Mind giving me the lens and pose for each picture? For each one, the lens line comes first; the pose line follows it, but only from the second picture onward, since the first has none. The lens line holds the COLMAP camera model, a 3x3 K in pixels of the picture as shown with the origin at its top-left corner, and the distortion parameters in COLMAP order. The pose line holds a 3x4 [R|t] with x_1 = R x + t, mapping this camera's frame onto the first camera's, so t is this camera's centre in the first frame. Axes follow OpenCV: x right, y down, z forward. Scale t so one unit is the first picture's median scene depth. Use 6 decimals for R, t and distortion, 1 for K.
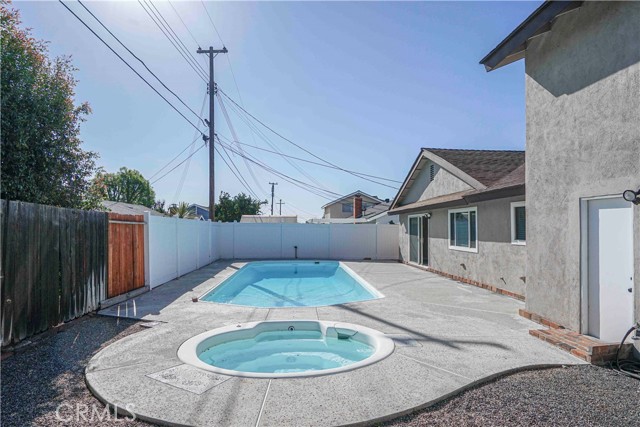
lens RADIAL K [[366.9, 0, 319.8], [0, 366.9, 215.7], [0, 0, 1]] dist [0.009546, 0.003734]
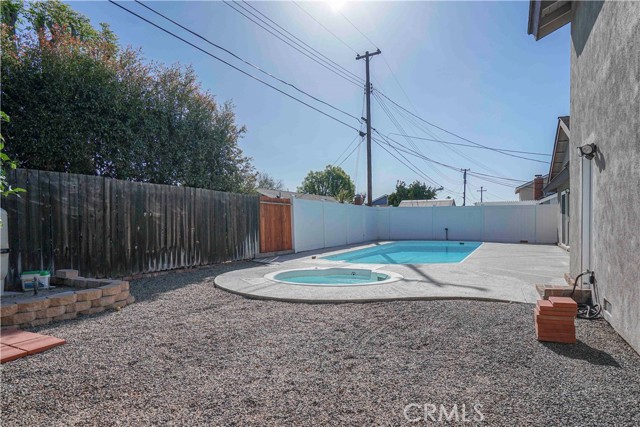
lens RADIAL K [[366.1, 0, 320.3], [0, 366.1, 216.4], [0, 0, 1]] dist [0.006015, 0.000591]
pose [[0.868758, -0.013540, -0.495051, 0.265902], [0.028399, 0.999343, 0.022503, 0.033077], [0.494421, -0.033608, 0.868572, -0.127267]]
